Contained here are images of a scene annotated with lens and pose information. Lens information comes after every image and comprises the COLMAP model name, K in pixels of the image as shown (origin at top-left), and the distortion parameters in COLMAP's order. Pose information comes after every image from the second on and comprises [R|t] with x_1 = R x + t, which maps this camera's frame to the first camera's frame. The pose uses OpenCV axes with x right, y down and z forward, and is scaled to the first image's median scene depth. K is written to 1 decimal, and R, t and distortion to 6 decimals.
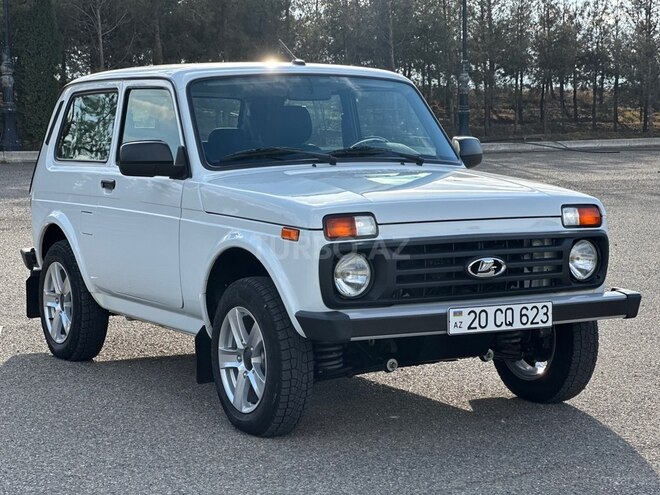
lens RADIAL K [[1530.5, 0, 330.0], [0, 1530.5, 247.5], [0, 0, 1]] dist [0.000797, 3.760460]
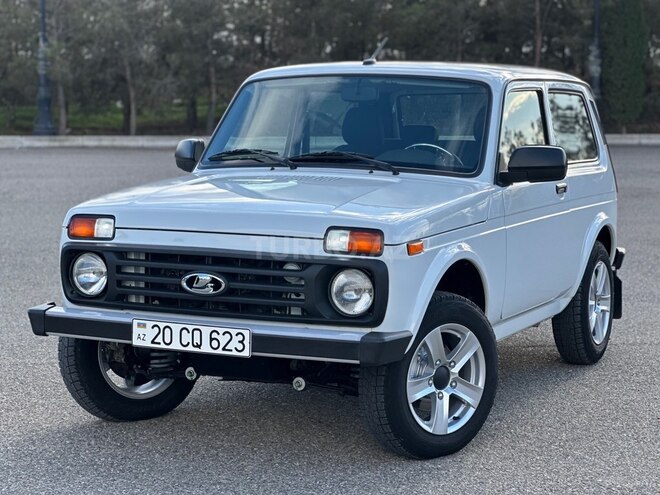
lens RADIAL K [[1530.5, 0, 330.0], [0, 1530.5, 247.5], [0, 0, 1]] dist [0.000797, 3.760460]
pose [[0.554936, 0.091597, -0.826835, 0.914230], [-0.080070, 0.995186, 0.056508, -0.068112], [0.828031, 0.034847, 0.559599, 0.529554]]
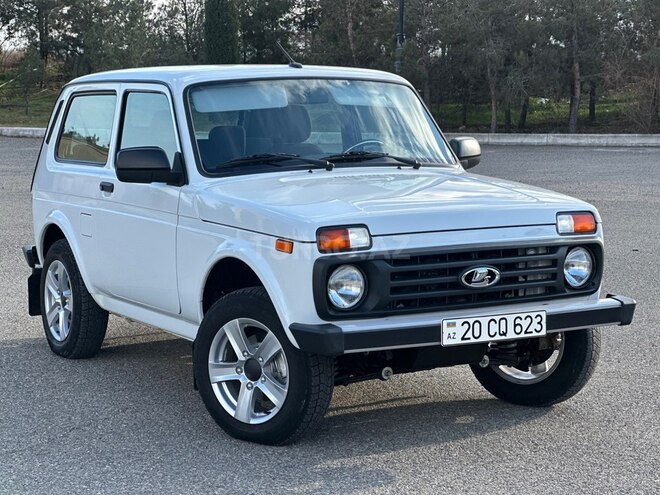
lens RADIAL K [[1530.5, 0, 330.0], [0, 1530.5, 247.5], [0, 0, 1]] dist [0.000797, 3.760460]
pose [[0.999955, -0.002394, -0.009140, 0.012665], [0.002612, 0.999710, 0.023919, -0.030423], [0.009080, -0.023941, 0.999672, -0.003900]]
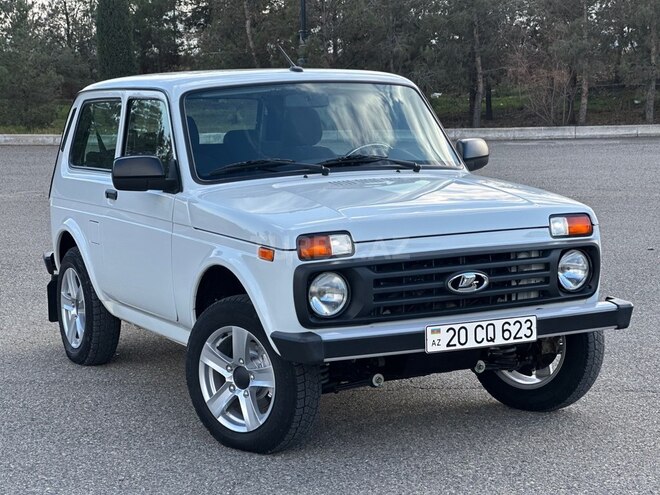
lens RADIAL K [[1530.5, 0, 330.0], [0, 1530.5, 247.5], [0, 0, 1]] dist [0.000797, 3.760460]
pose [[0.997371, -0.015710, -0.070739, 0.082738], [0.017701, 0.999462, 0.027601, -0.038102], [0.070267, -0.028781, 0.997113, 0.007115]]
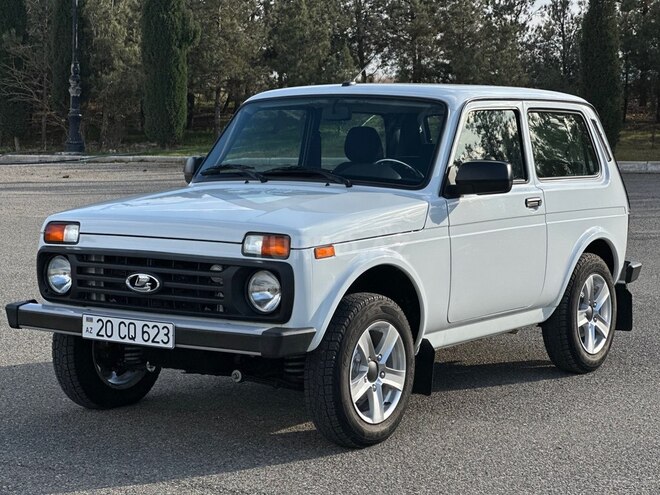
lens RADIAL K [[1530.5, 0, 330.0], [0, 1530.5, 247.5], [0, 0, 1]] dist [0.000797, 3.760460]
pose [[0.408316, 0.080105, -0.909319, 1.096866], [-0.080632, 0.995413, 0.051483, -0.074873], [0.909272, 0.052299, 0.412902, 0.673929]]
